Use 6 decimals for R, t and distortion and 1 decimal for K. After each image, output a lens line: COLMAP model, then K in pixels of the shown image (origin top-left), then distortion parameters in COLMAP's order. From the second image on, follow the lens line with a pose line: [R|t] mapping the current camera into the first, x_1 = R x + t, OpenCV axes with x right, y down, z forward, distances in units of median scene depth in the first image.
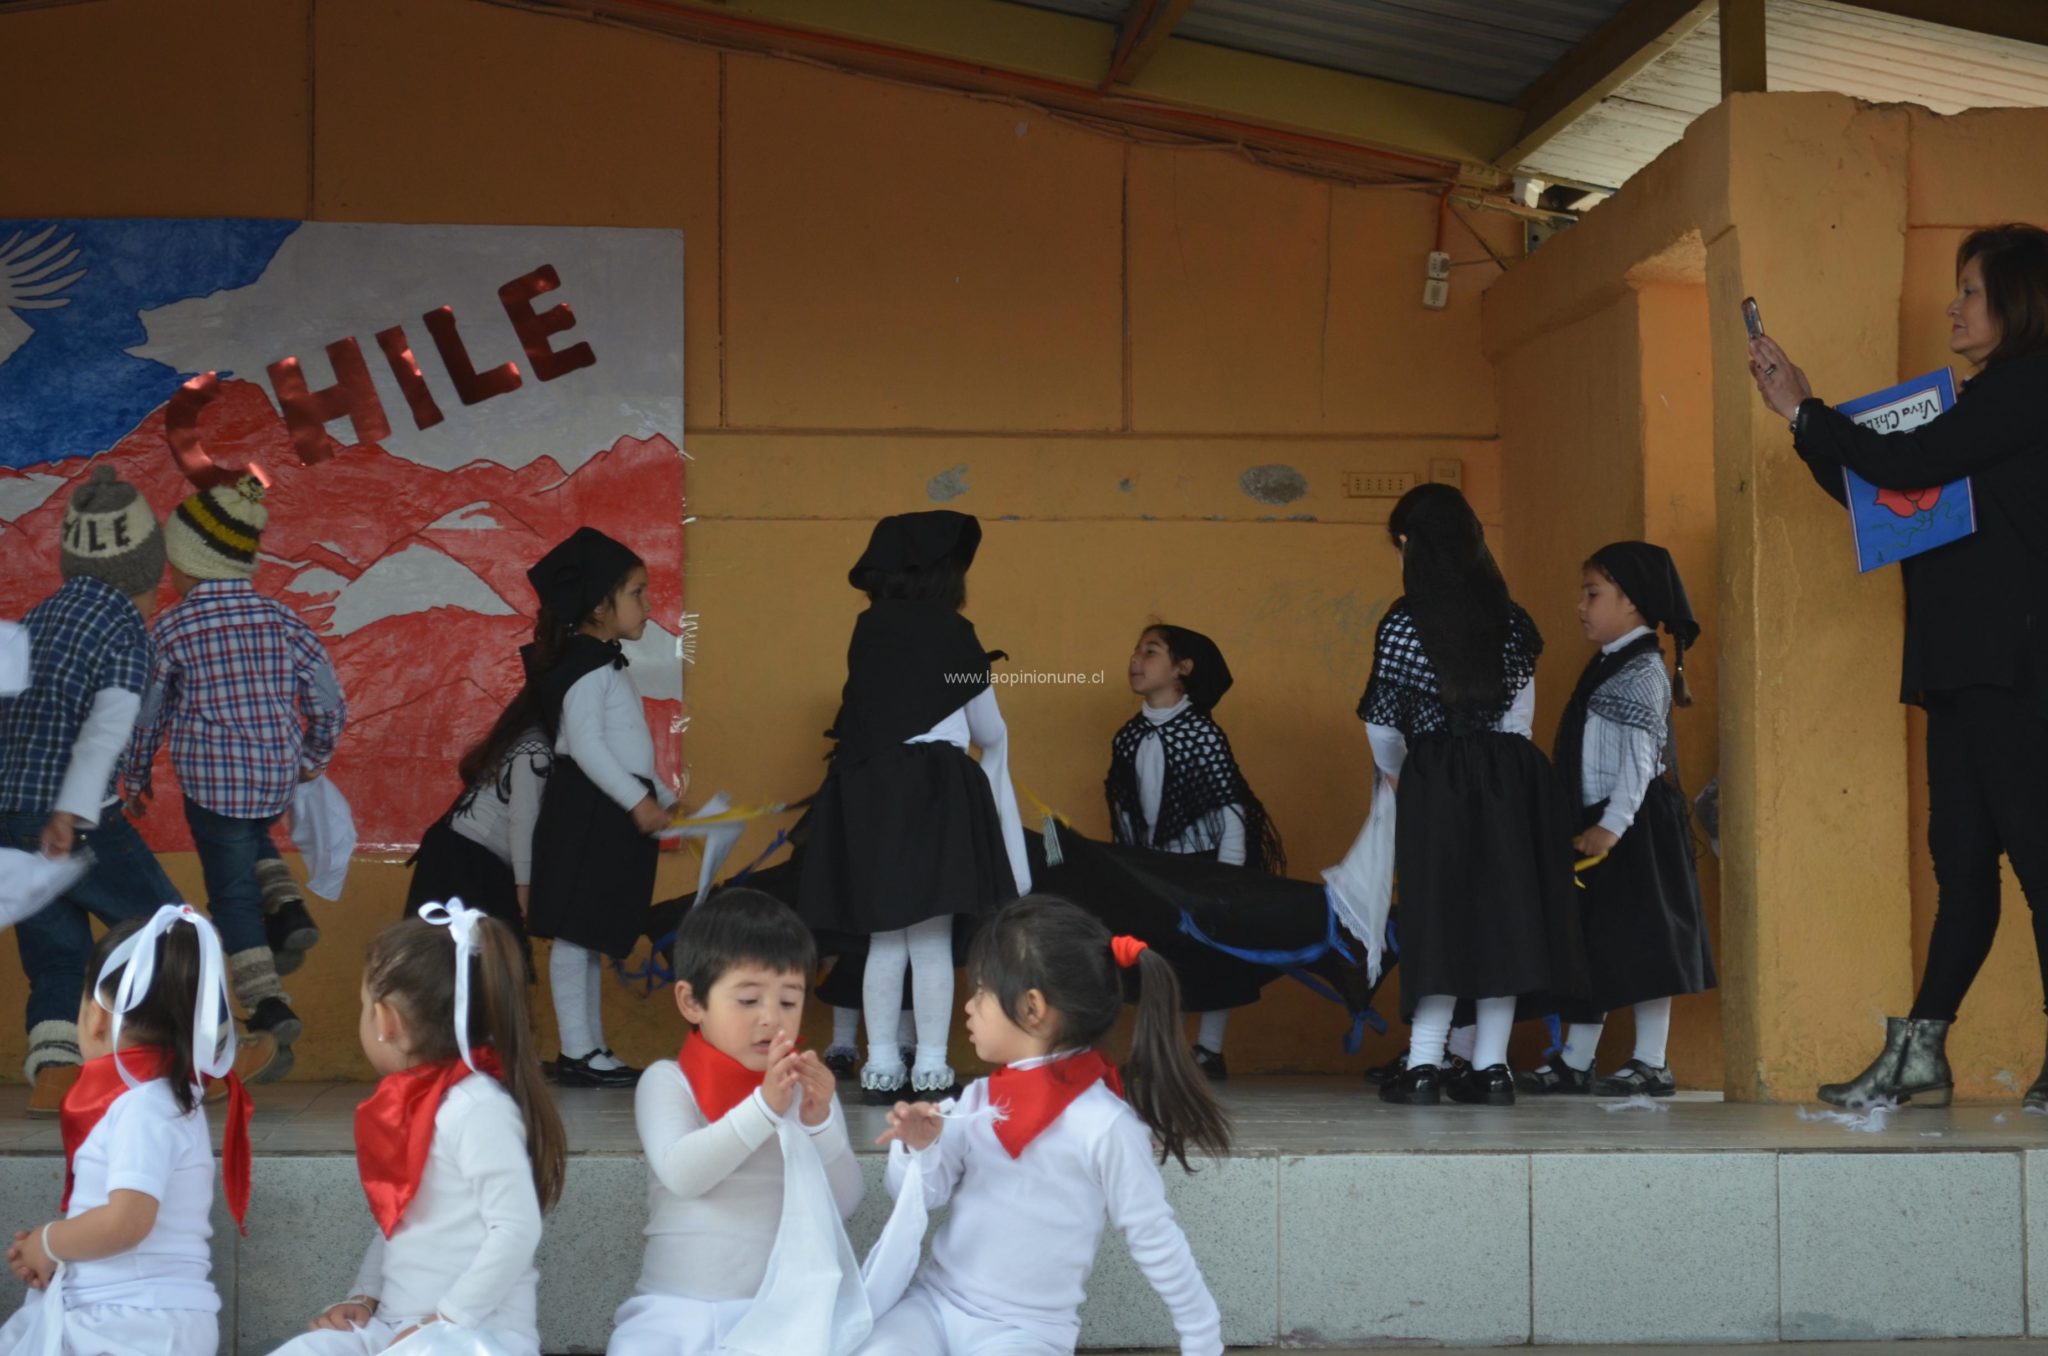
lens RADIAL K [[4709.4, 0, 1064.1], [0, 4709.4, 679.5], [0, 0, 1]] dist [0.039990, 0.000000]
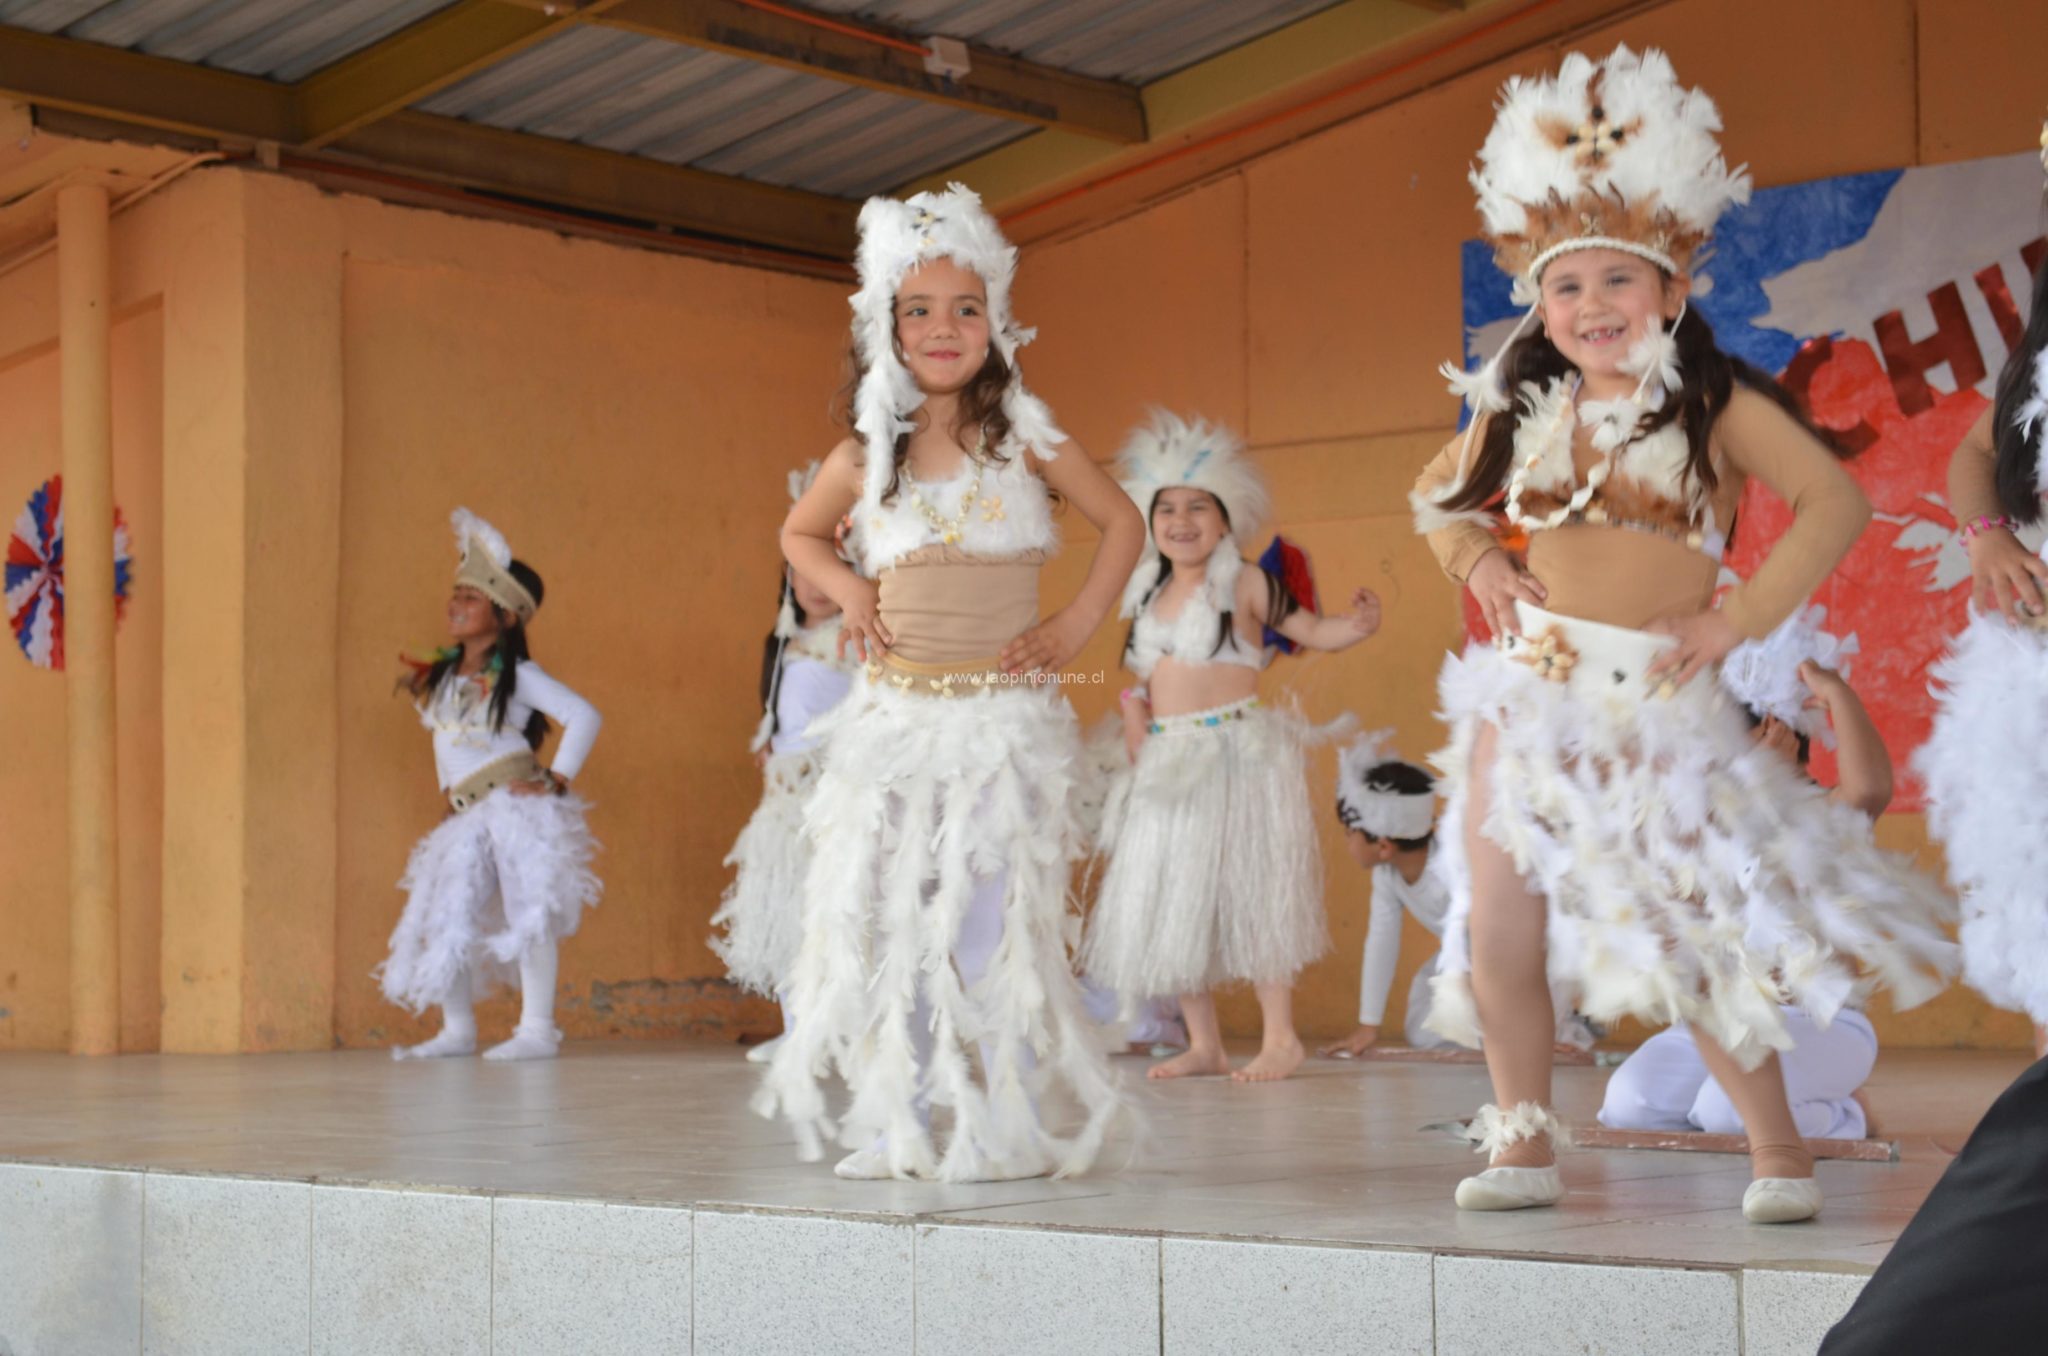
lens RADIAL K [[3953.8, 0, 1020.0], [0, 3953.8, 673.5], [0, 0, 1]] dist [0.026770, 0.000000]
pose [[0.673427, -0.049498, -0.737595, 0.318765], [0.056931, 0.998265, -0.015012, 0.009398], [0.737058, -0.031882, 0.675077, 0.307864]]
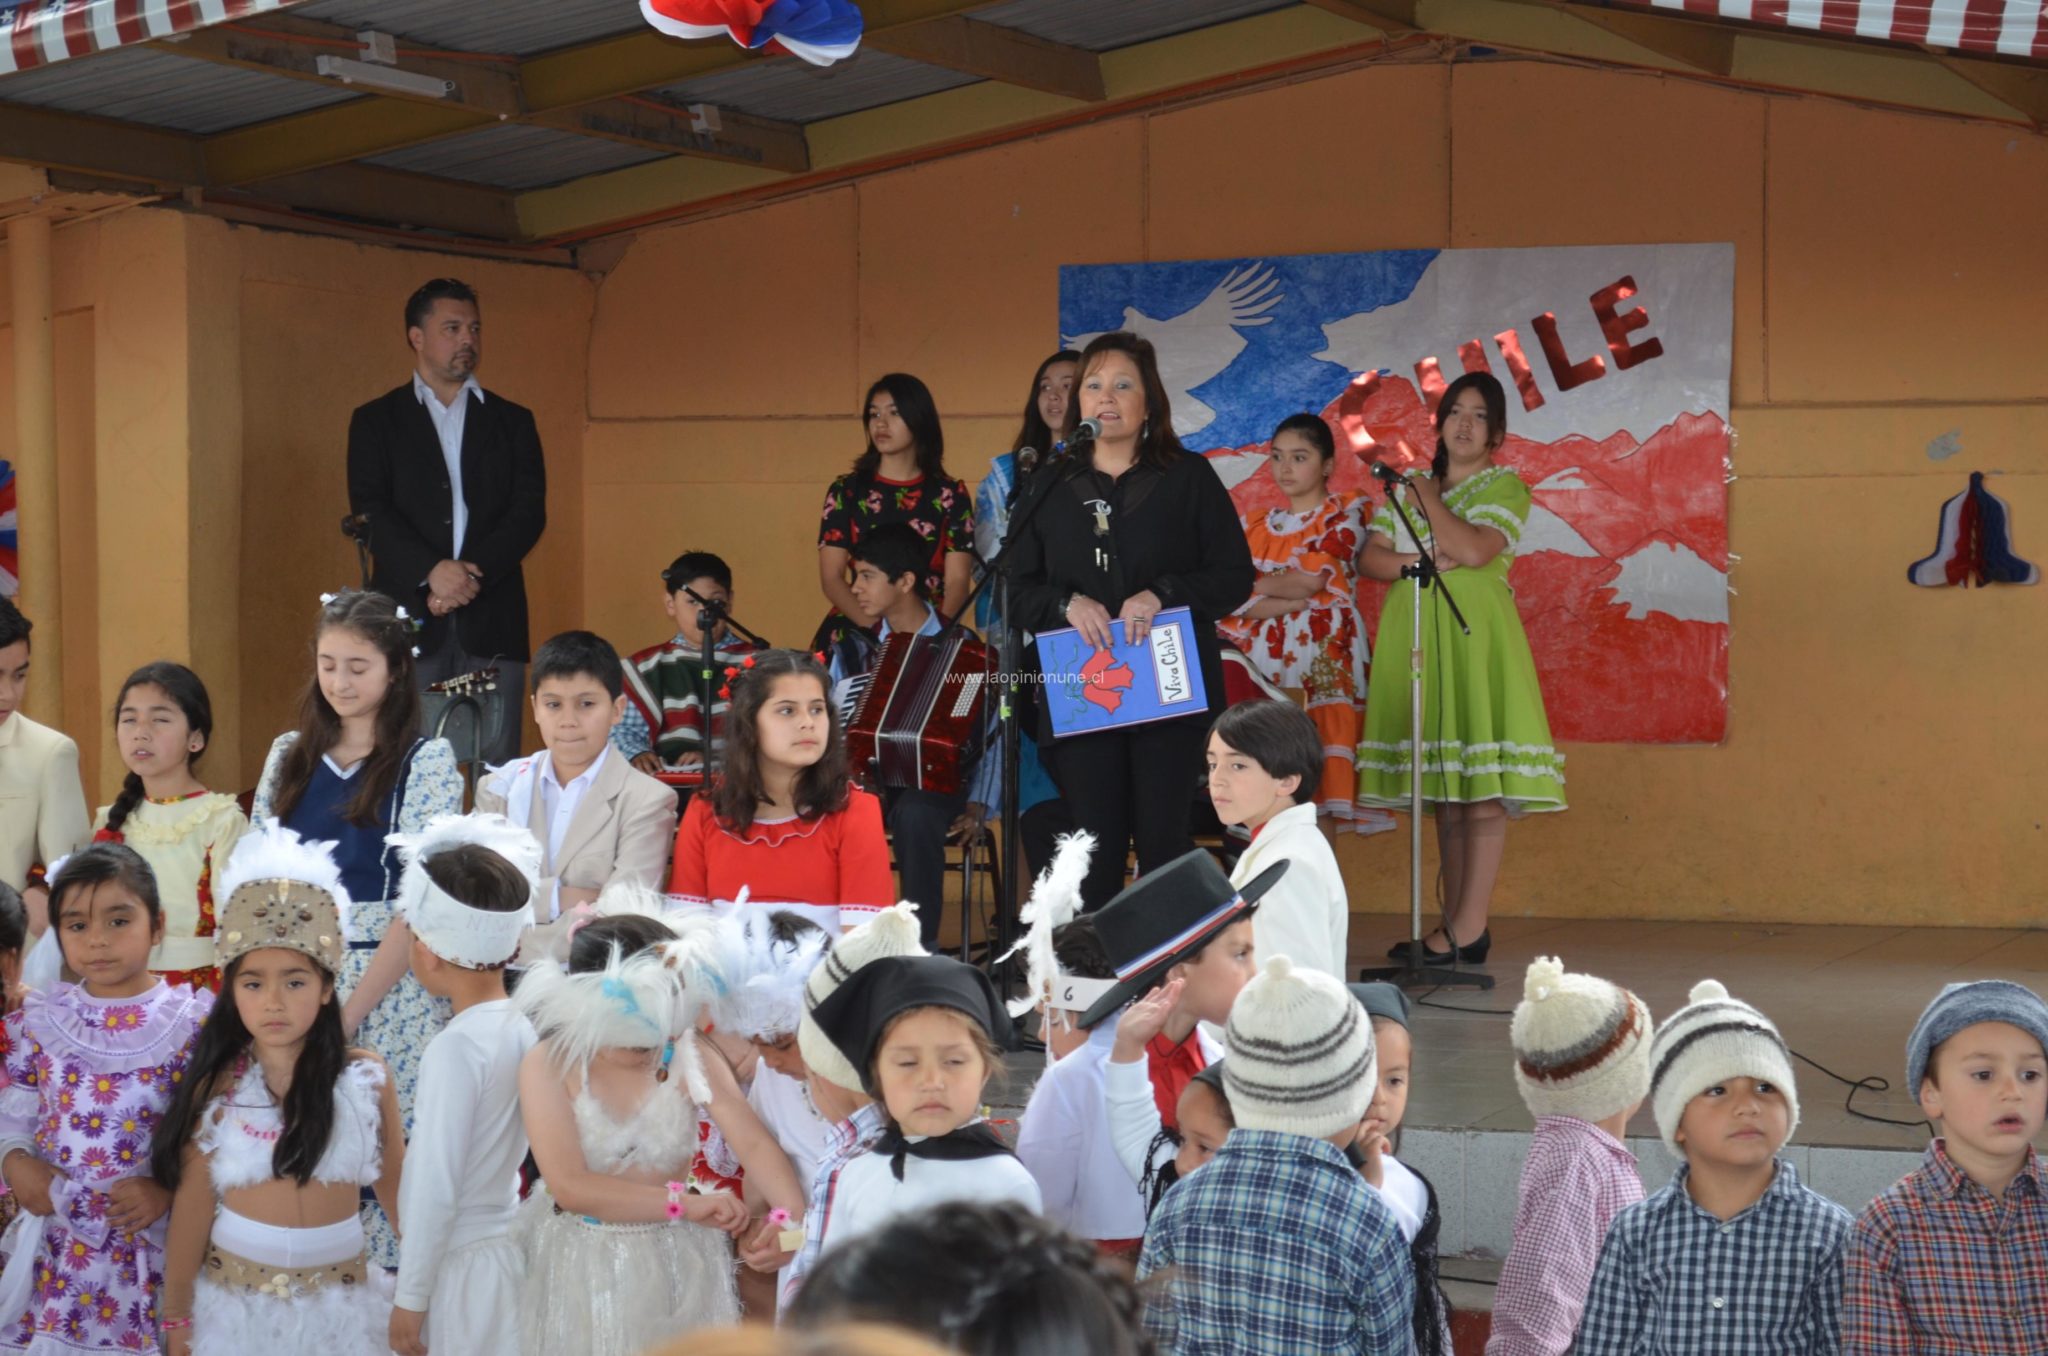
lens RADIAL K [[4709.4, 0, 1032.9], [0, 4709.4, 684.3], [0, 0, 1]] dist [0.039990, 0.000000]
pose [[0.885863, 0.014177, -0.463731, 0.340337], [0.030378, 0.995616, 0.088468, -0.096974], [0.462952, -0.092458, 0.881548, -0.197659]]
